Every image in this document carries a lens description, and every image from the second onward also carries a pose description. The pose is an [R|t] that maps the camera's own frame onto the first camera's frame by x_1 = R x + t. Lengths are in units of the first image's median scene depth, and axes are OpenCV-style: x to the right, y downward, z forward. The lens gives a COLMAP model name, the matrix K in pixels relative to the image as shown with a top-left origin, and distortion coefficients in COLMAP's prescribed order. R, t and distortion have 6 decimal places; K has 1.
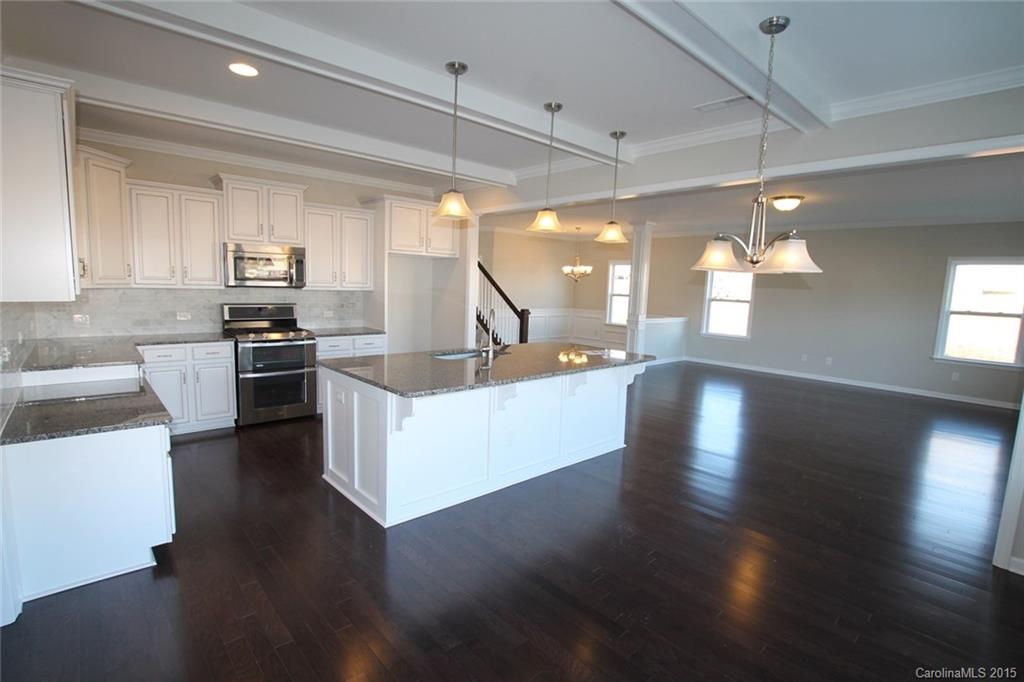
lens RADIAL K [[511.6, 0, 512.0], [0, 511.6, 341.0], [0, 0, 1]] dist [0.000053, -0.000052]
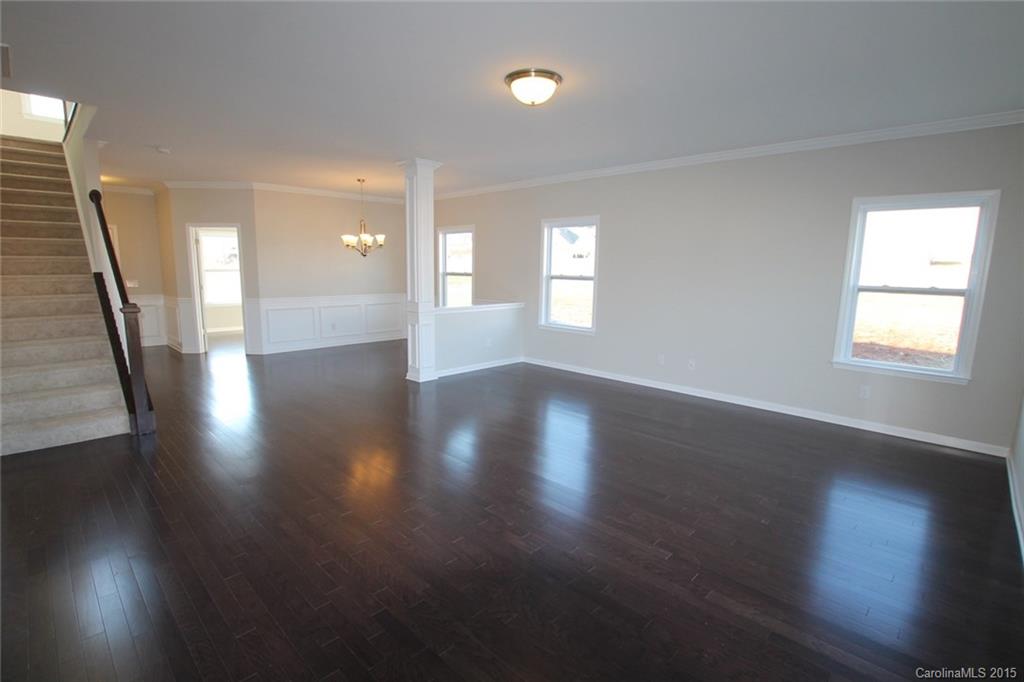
lens RADIAL K [[484.0, 0, 509.9], [0, 484.0, 345.8], [0, 0, 1]] dist [-0.027866, 0.000038]
pose [[0.999753, -0.022184, -0.001216, 0.349496], [0.022216, 0.998681, 0.046295, -0.018315], [0.000188, -0.046311, 0.998927, 0.337939]]
